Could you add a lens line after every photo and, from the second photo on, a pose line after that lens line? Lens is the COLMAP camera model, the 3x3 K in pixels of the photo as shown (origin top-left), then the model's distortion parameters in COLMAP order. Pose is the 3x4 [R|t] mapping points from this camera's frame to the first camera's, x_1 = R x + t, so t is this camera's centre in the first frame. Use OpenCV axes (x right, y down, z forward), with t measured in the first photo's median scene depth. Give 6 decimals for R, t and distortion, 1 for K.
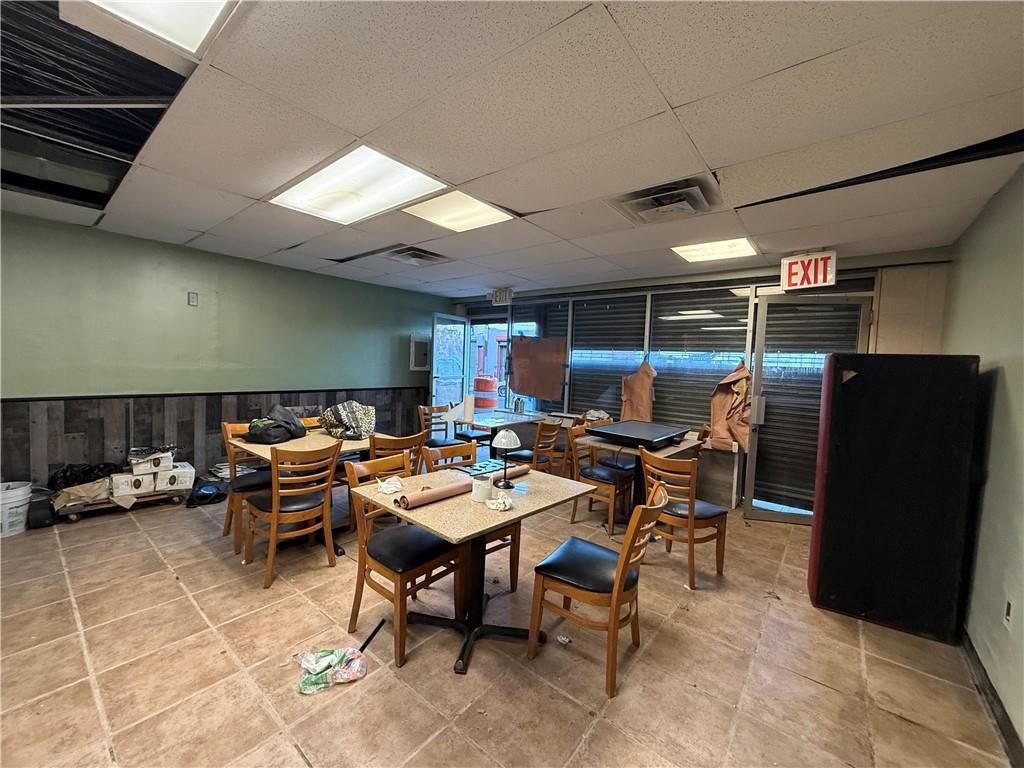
lens RADIAL K [[406.6, 0, 511.7], [0, 406.6, 387.0], [0, 0, 1]] dist [0.000373, 0.000120]
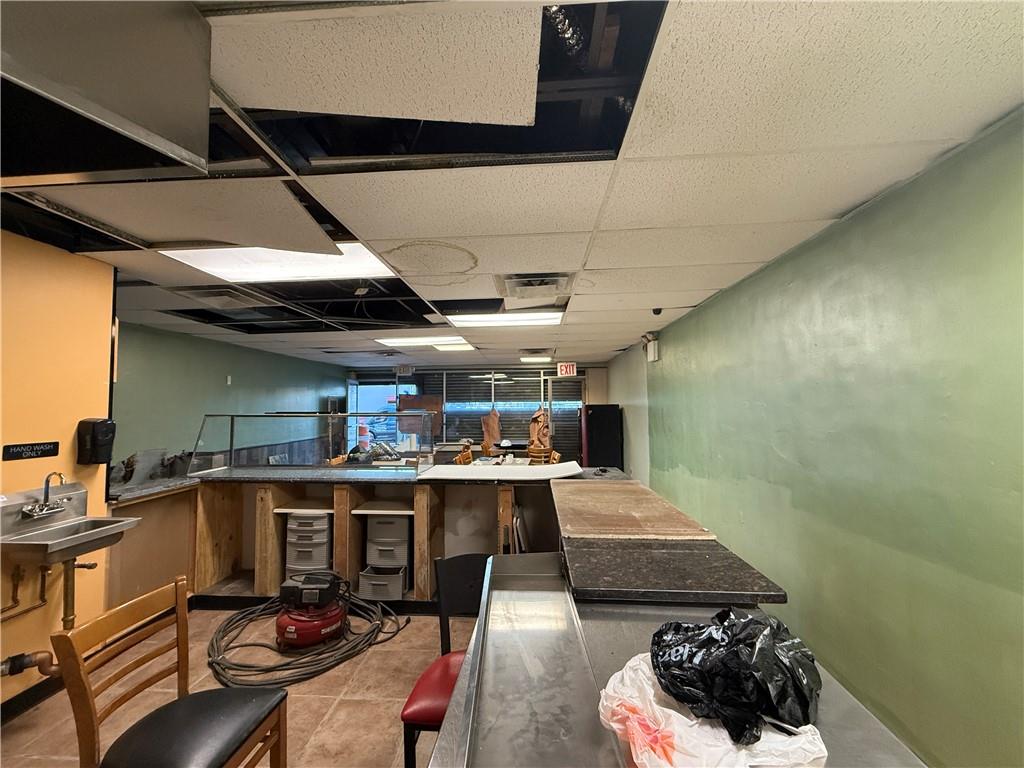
lens RADIAL K [[406.6, 0, 508.4], [0, 406.6, 382.6], [0, 0, 1]] dist [0.000373, 0.000120]
pose [[0.819403, -0.013151, 0.573067, -0.755427], [0.076215, 0.993360, -0.086181, -0.016991], [-0.568128, 0.114293, 0.814965, -0.615297]]
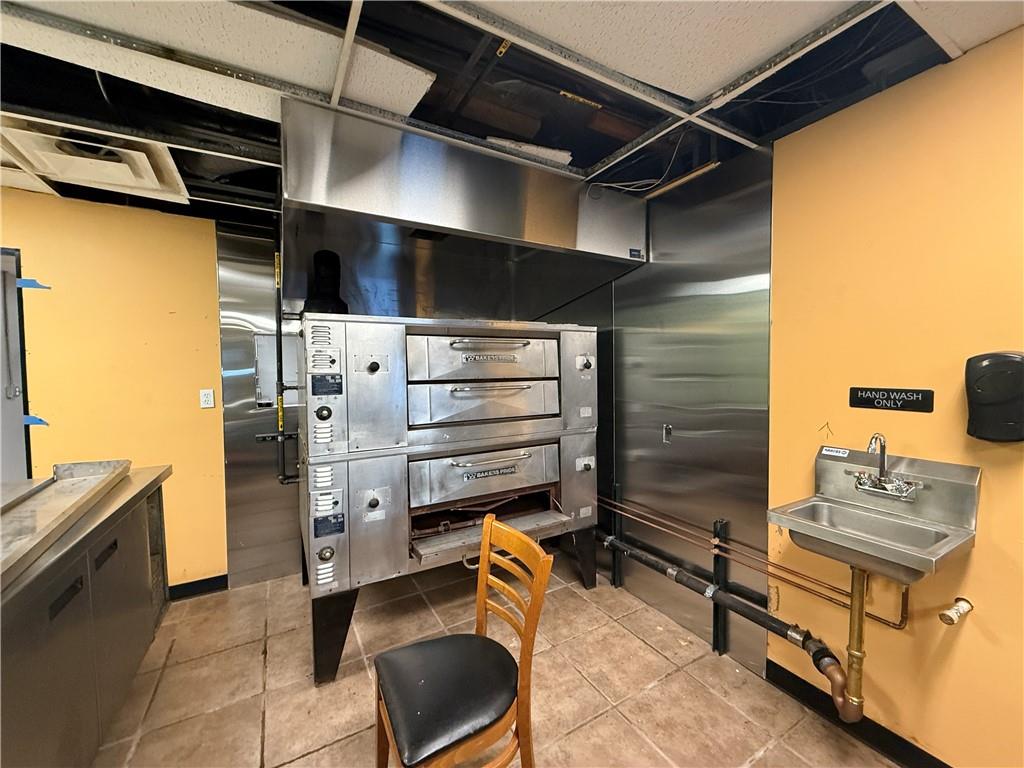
lens RADIAL K [[406.6, 0, 509.9], [0, 406.6, 383.6], [0, 0, 1]] dist [0.000373, 0.000120]
pose [[-0.366182, 0.001188, -0.930542, -0.506741], [-0.060178, 0.997876, 0.024955, -0.024021], [0.928595, 0.065136, -0.365333, -0.034278]]
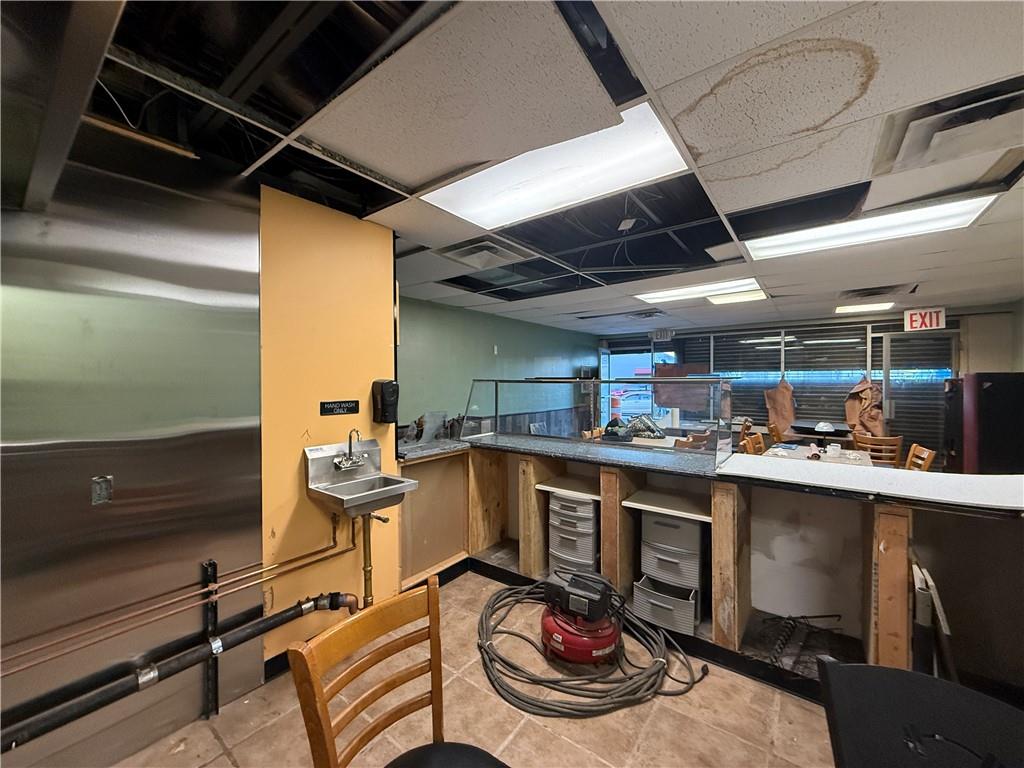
lens RADIAL K [[406.6, 0, 509.6], [0, 406.6, 383.2], [0, 0, 1]] dist [0.000373, 0.000120]
pose [[0.998726, -0.041397, 0.028866, -0.738855], [0.042951, 0.997535, -0.055486, -0.014380], [-0.026498, 0.056655, 0.998042, -0.411522]]
